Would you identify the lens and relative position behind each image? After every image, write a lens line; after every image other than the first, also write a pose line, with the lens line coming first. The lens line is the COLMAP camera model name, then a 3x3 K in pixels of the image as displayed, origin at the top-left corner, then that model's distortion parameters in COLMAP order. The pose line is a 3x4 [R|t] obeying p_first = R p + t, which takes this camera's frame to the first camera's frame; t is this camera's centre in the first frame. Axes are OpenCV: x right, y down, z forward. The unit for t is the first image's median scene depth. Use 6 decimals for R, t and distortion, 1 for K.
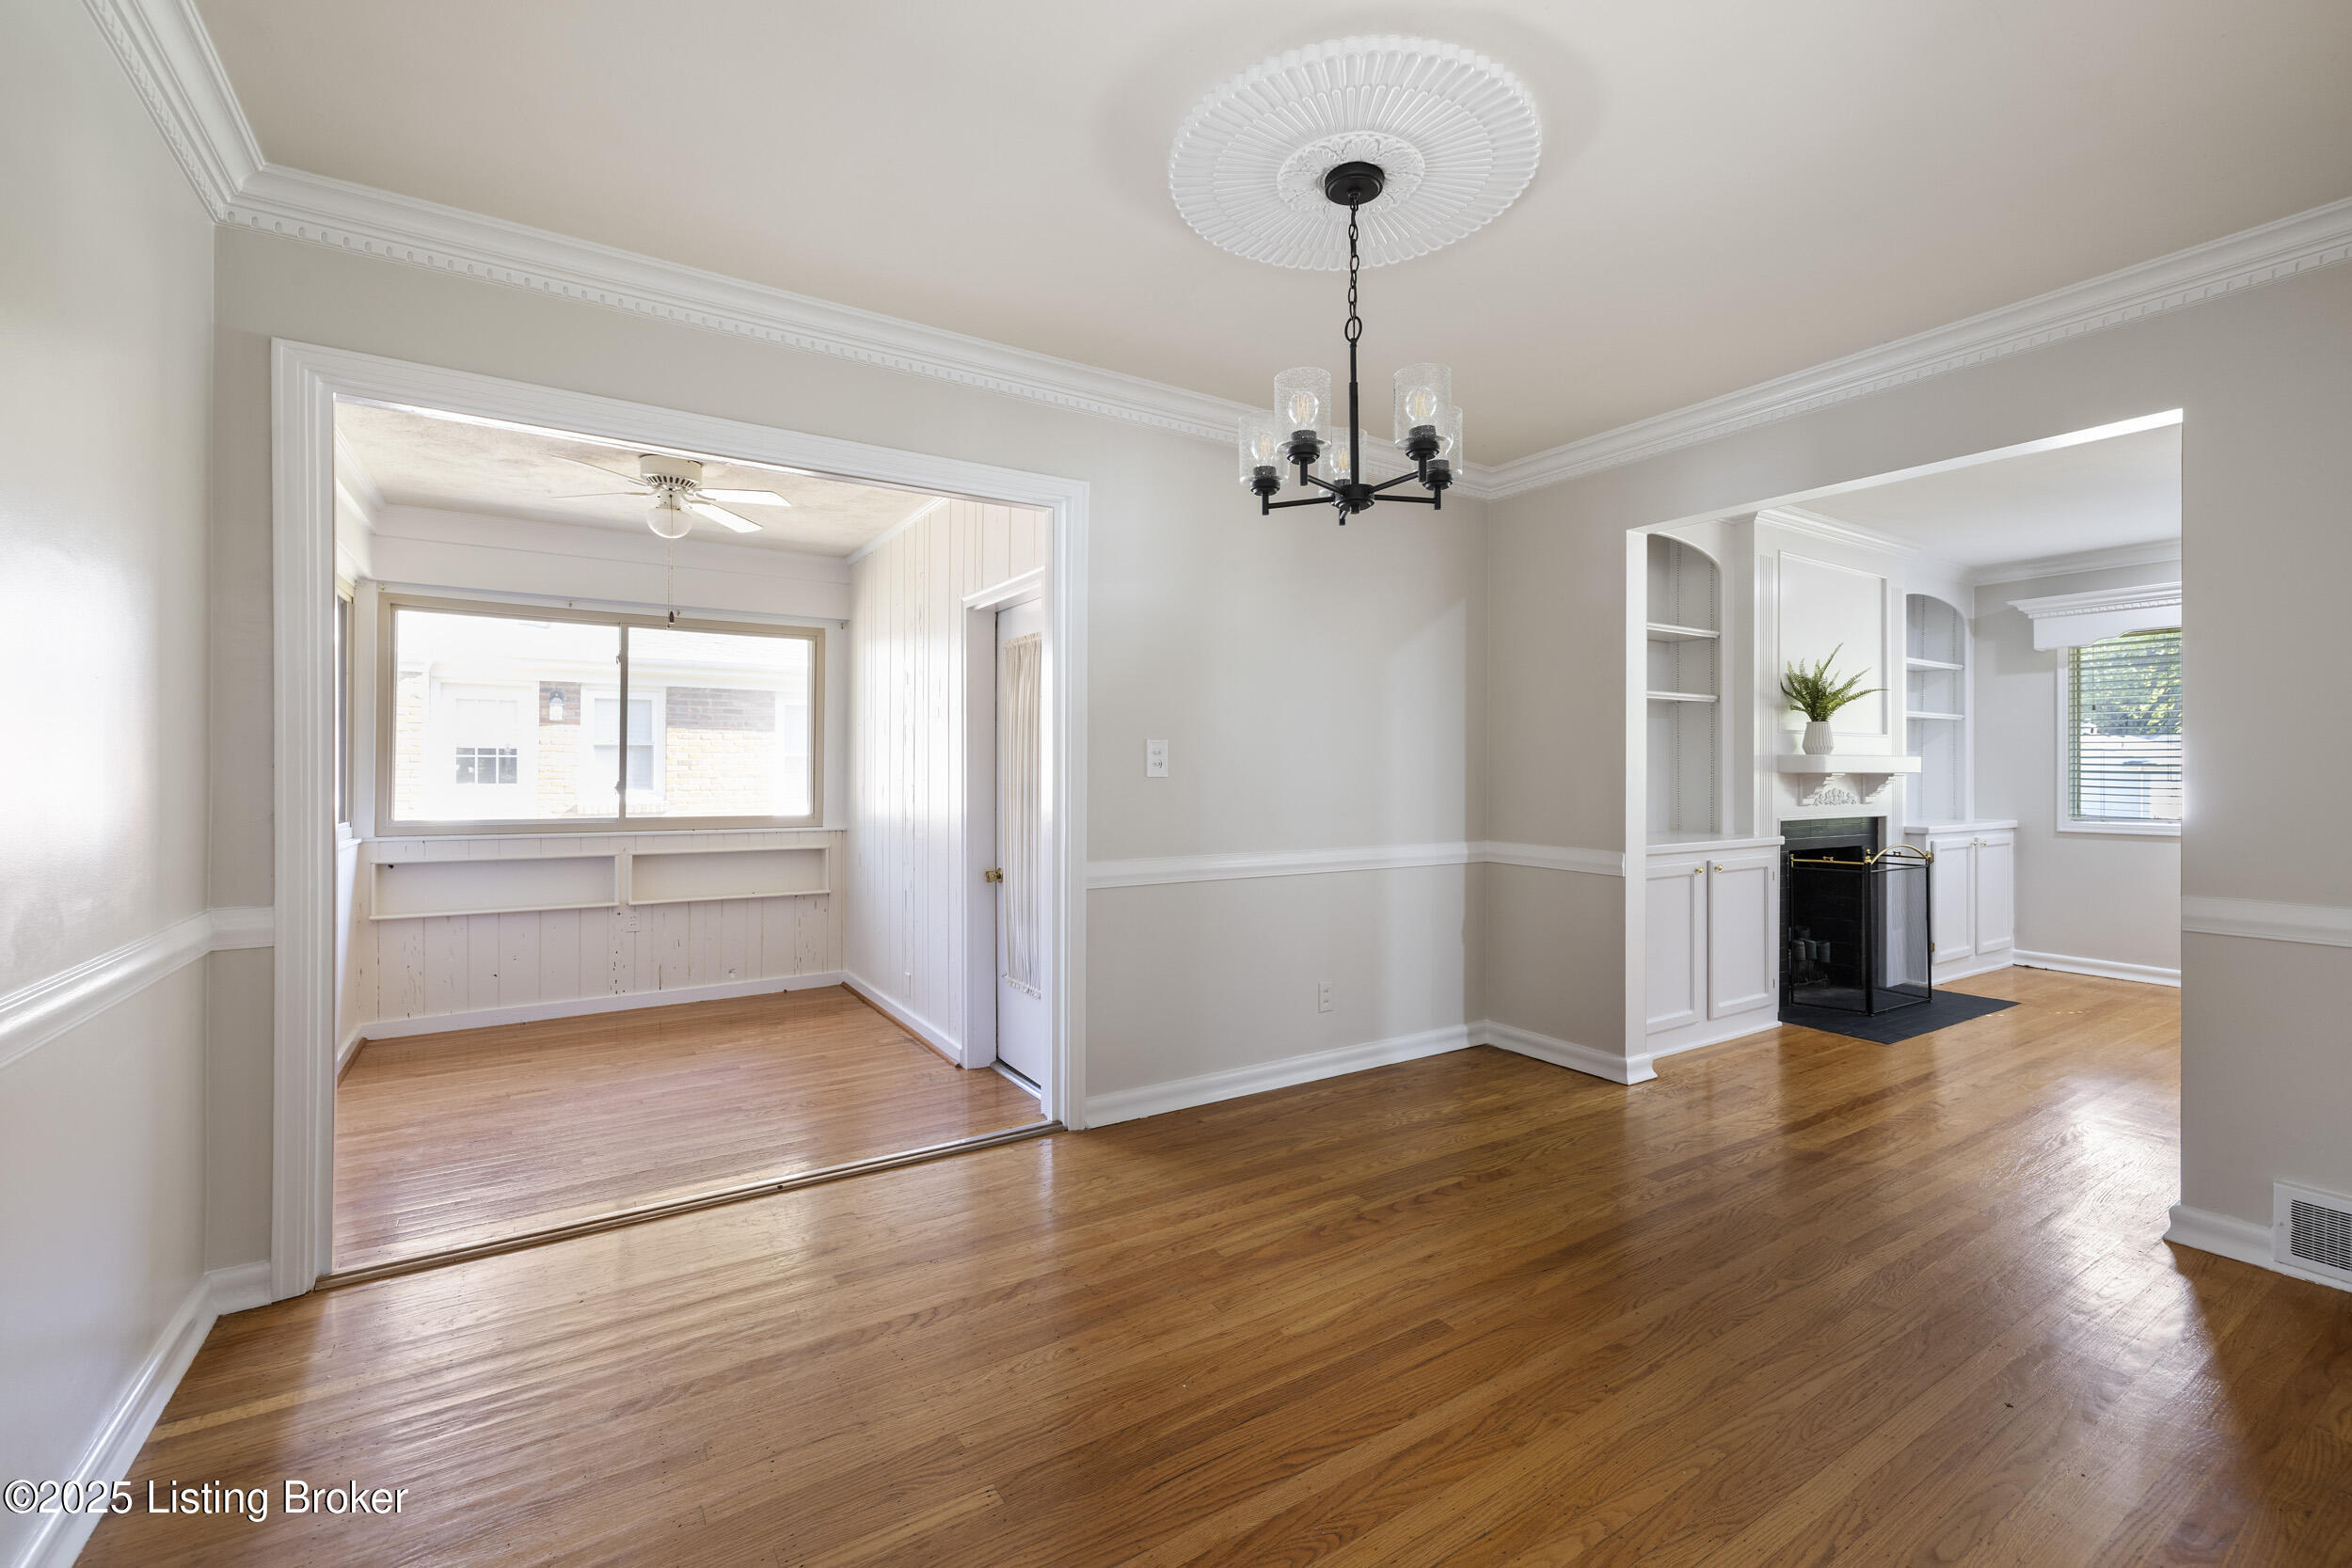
lens RADIAL K [[993.4, 0, 1186.0], [0, 993.4, 767.6], [0, 0, 1]] dist [0.000933, -0.000299]
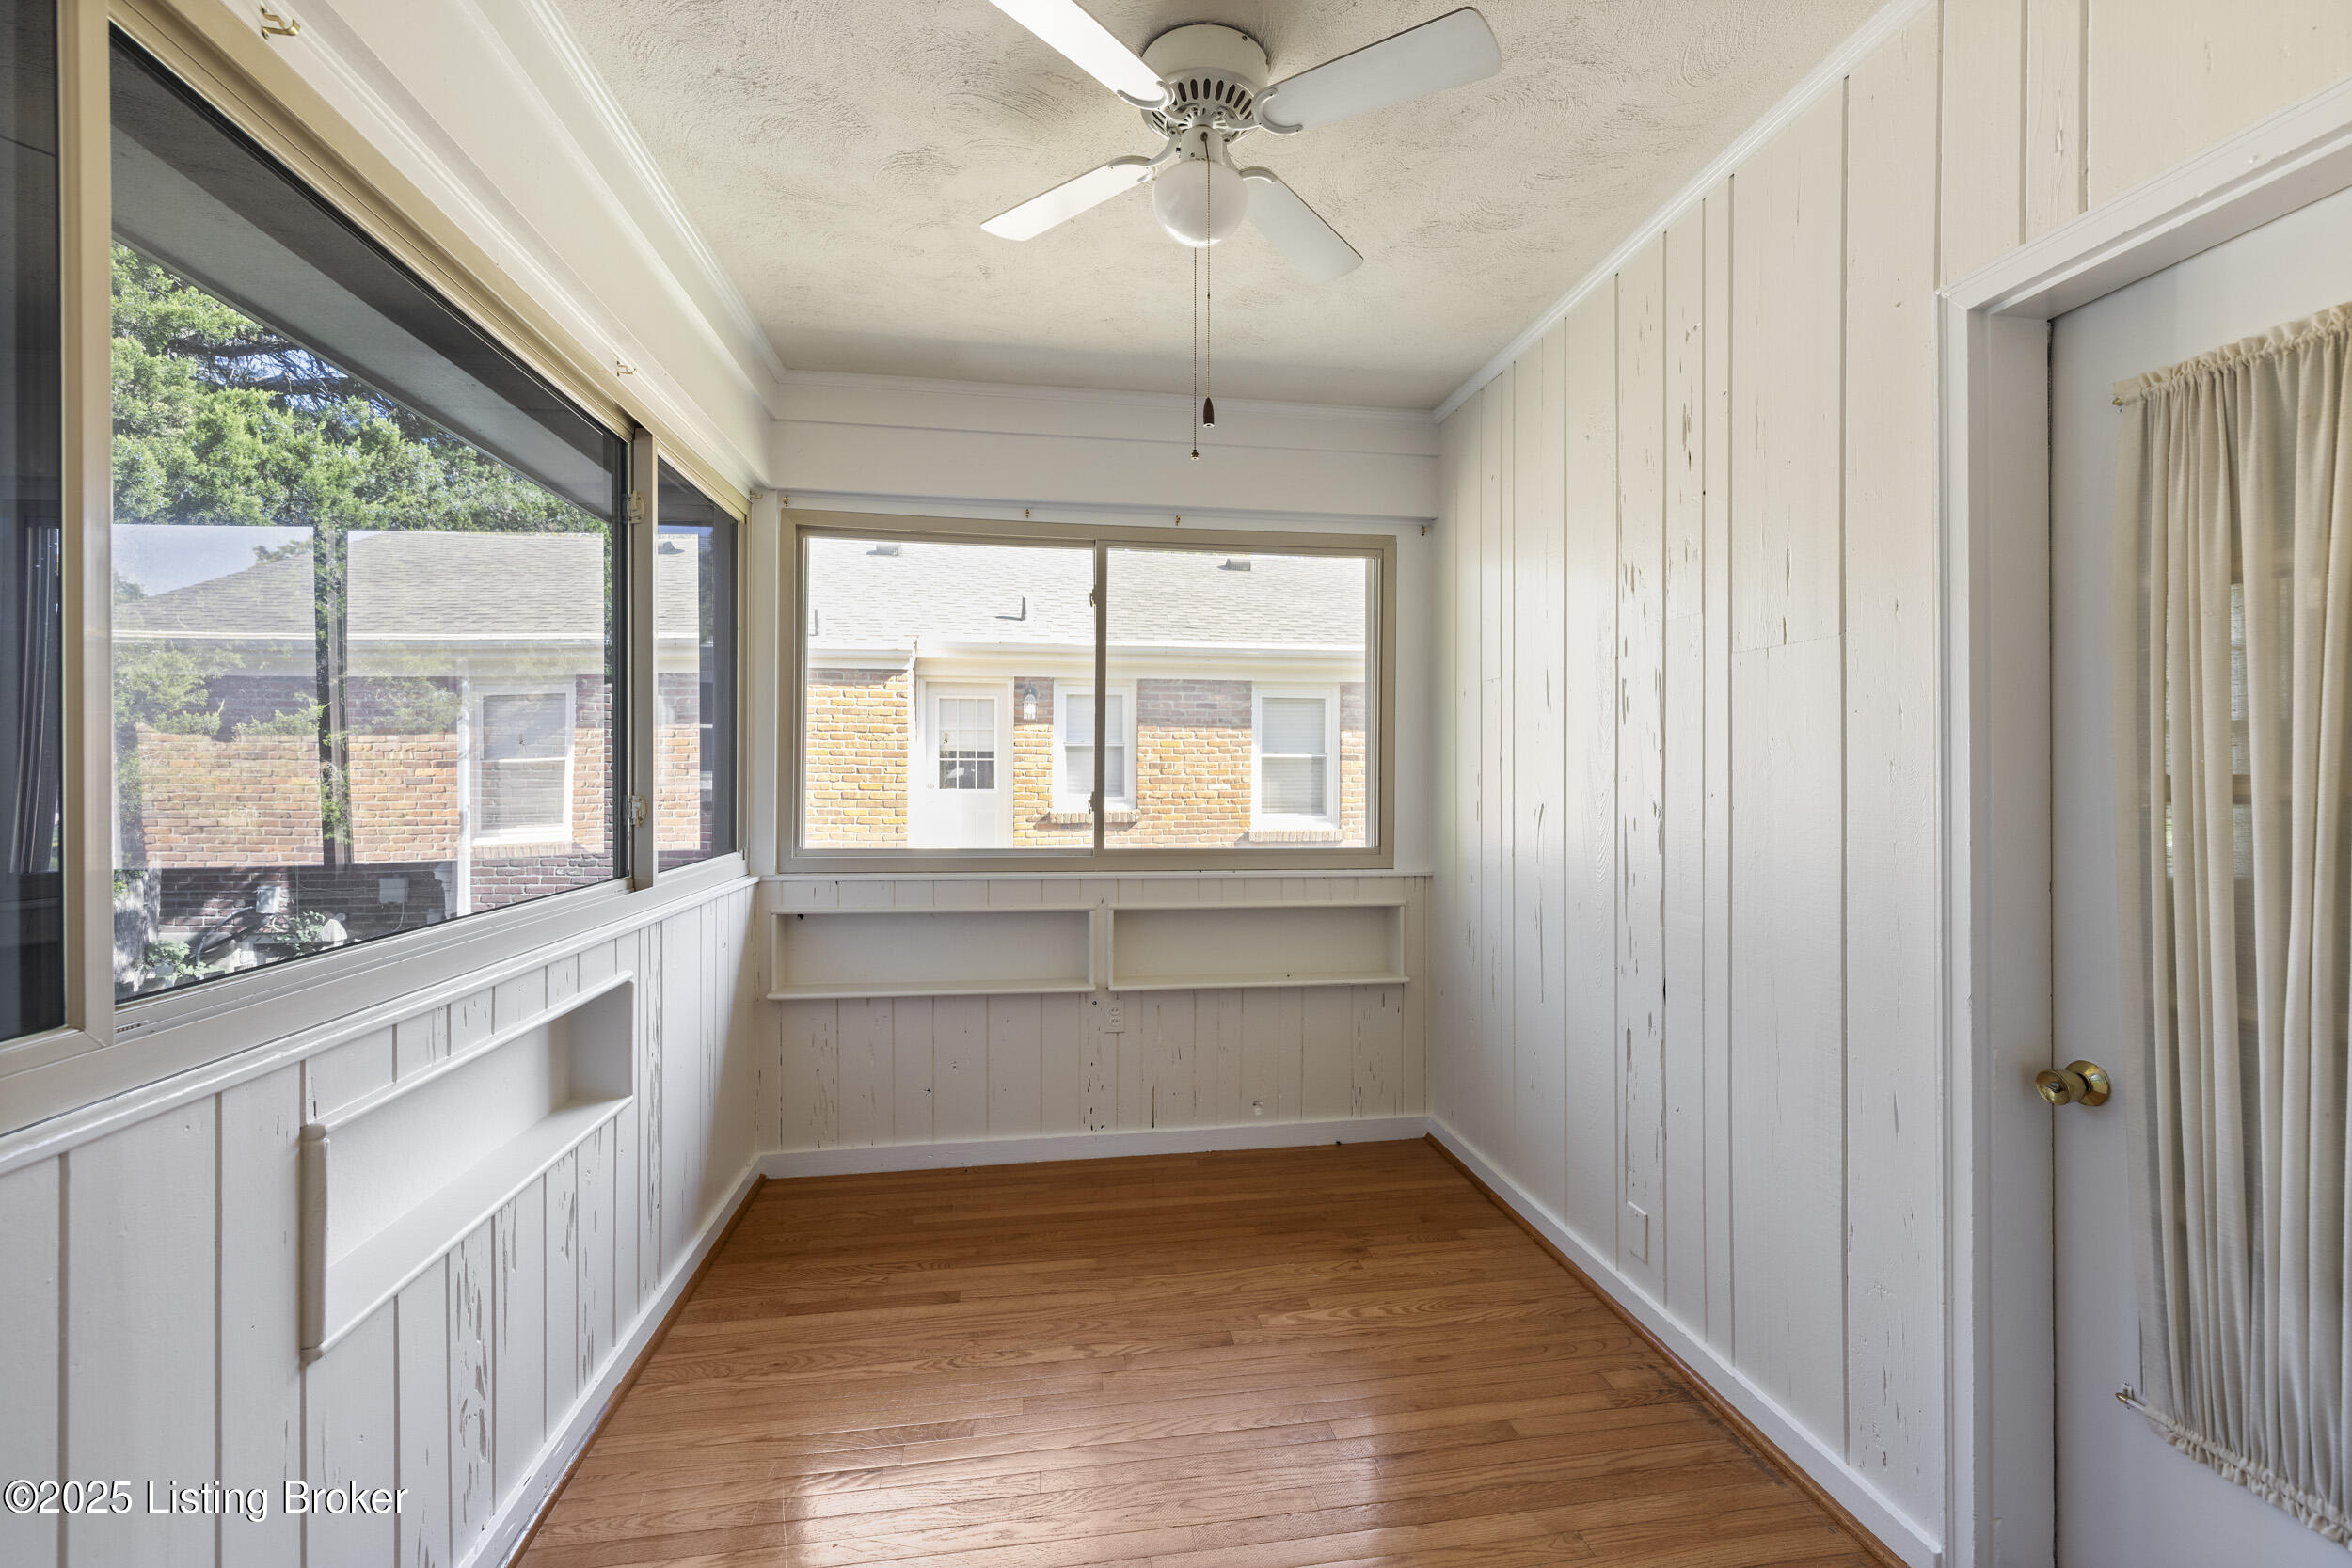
lens RADIAL K [[993.4, 0, 1174.2], [0, 993.4, 776.2], [0, 0, 1]] dist [0.000933, -0.000299]
pose [[0.907888, -0.000082, -0.419212, -0.247832], [0.001760, 0.999992, 0.003616, 0.001543], [0.419209, -0.004021, 0.907881, 0.427114]]
